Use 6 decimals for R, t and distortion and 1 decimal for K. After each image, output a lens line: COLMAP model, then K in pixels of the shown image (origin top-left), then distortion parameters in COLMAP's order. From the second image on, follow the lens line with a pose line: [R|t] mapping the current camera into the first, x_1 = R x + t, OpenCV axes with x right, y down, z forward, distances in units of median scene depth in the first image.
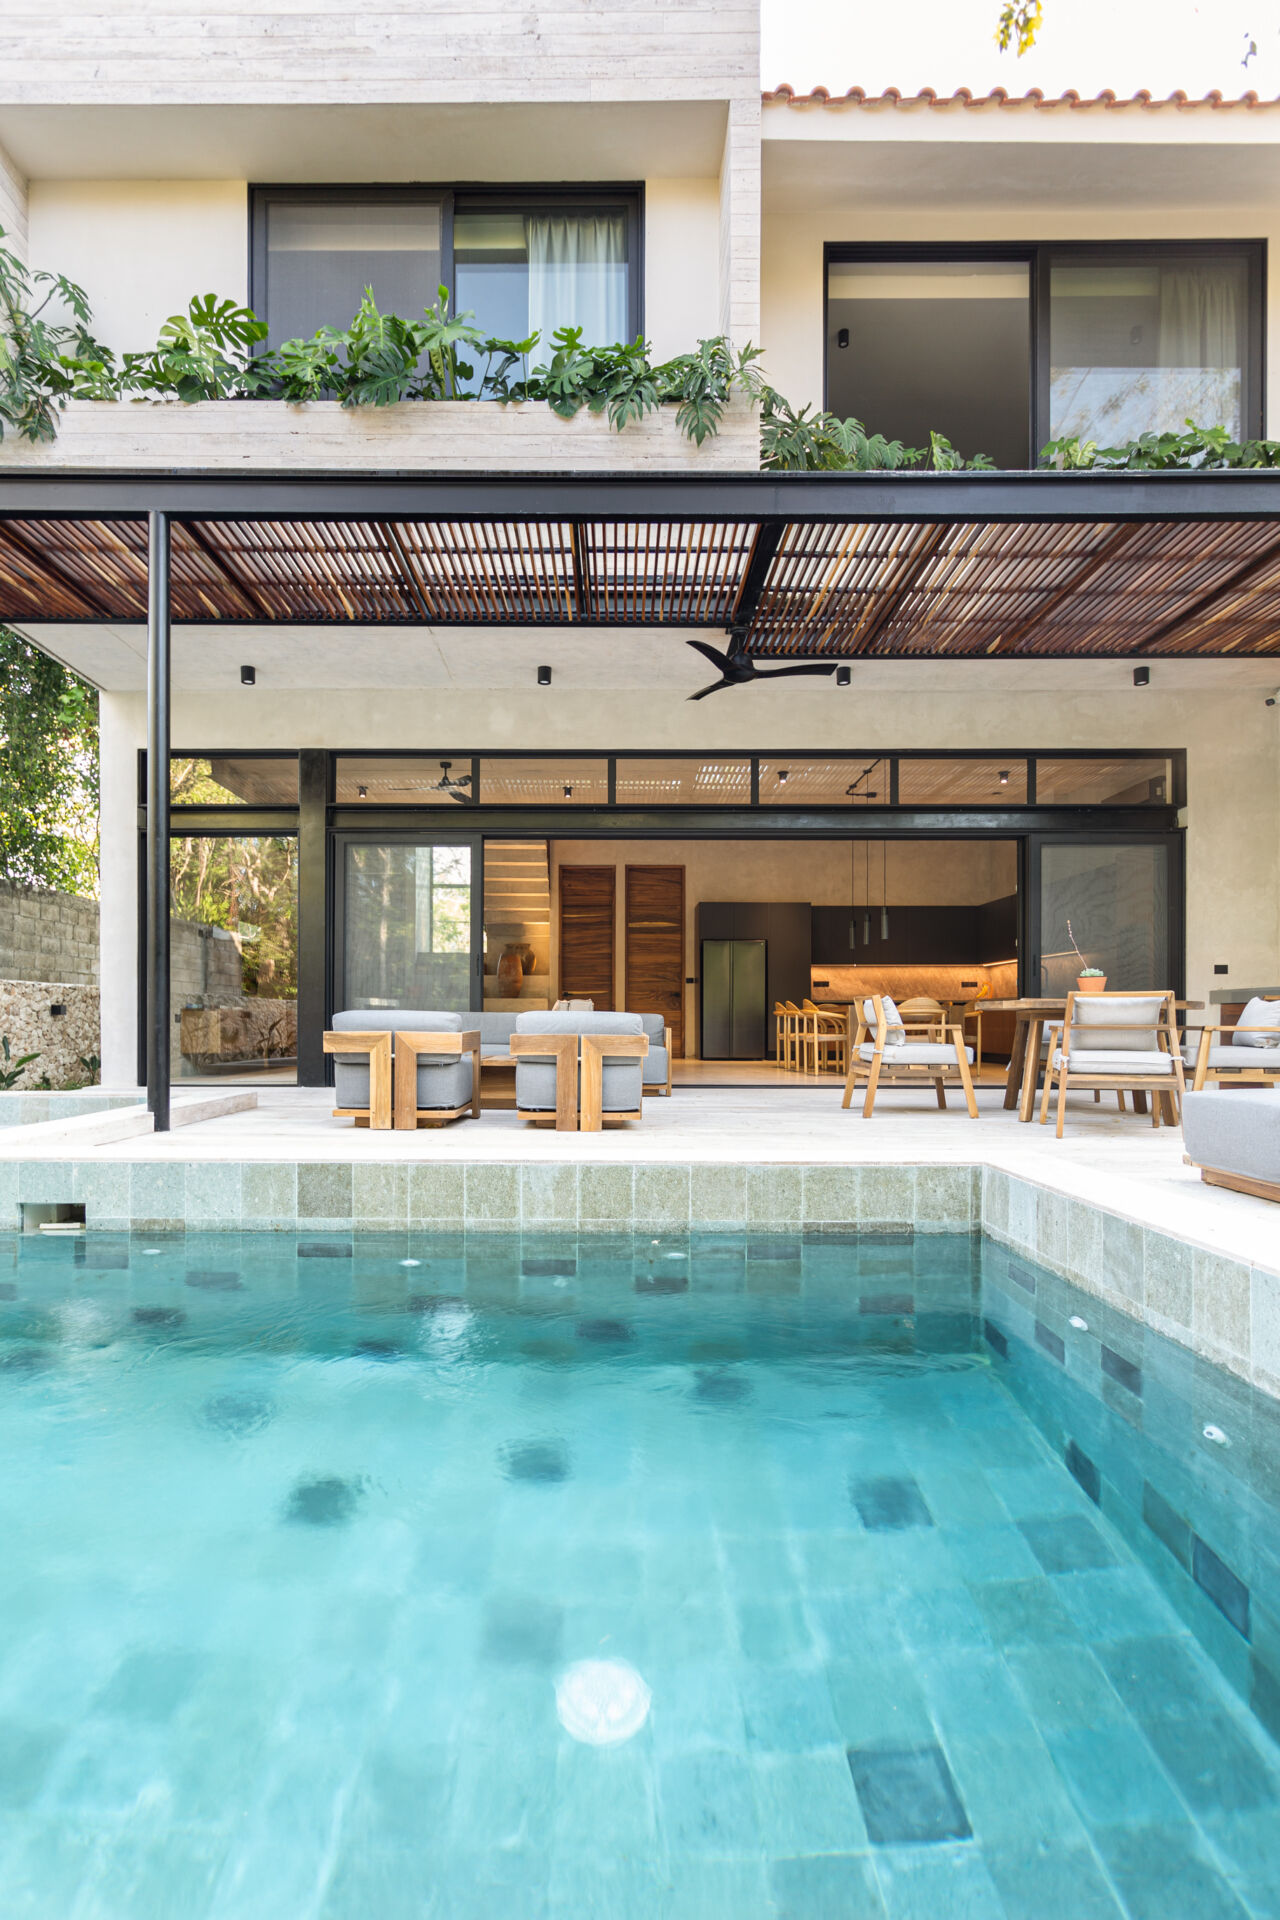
lens RADIAL K [[946.9, 0, 639.4], [0, 946.9, 985.7], [0, 0, 1]] dist [0.003003, 0.000203]
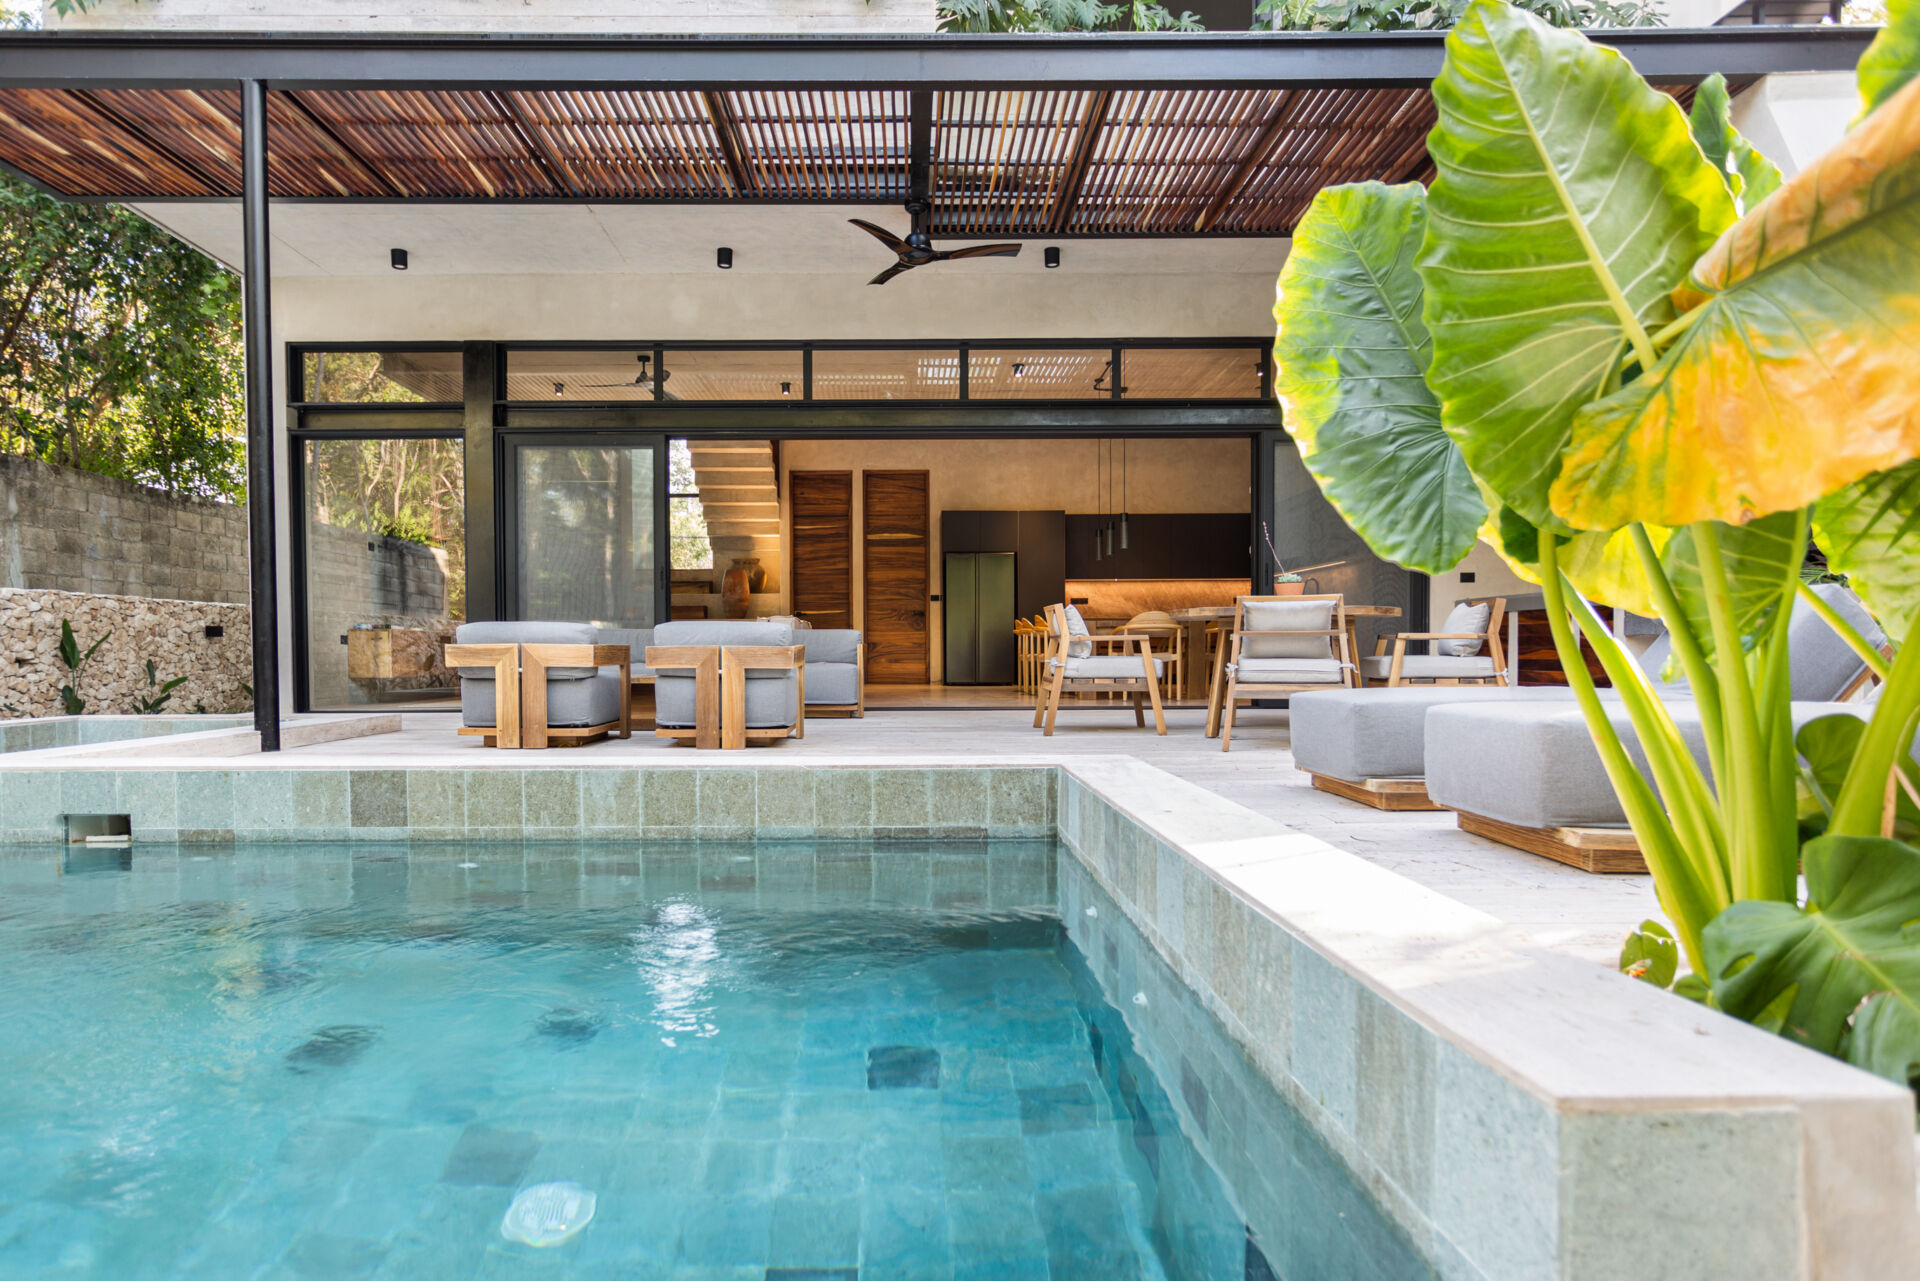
lens RADIAL K [[1073.3, 0, 960.0], [0, 1073.3, 640.5], [0, 0, 1]] dist [-0.000267, 0.001063]
pose [[0.999969, -0.005804, 0.005374, 0.141355], [0.005665, 0.999657, 0.025576, 0.017426], [-0.005521, -0.025545, 0.999658, -0.048997]]
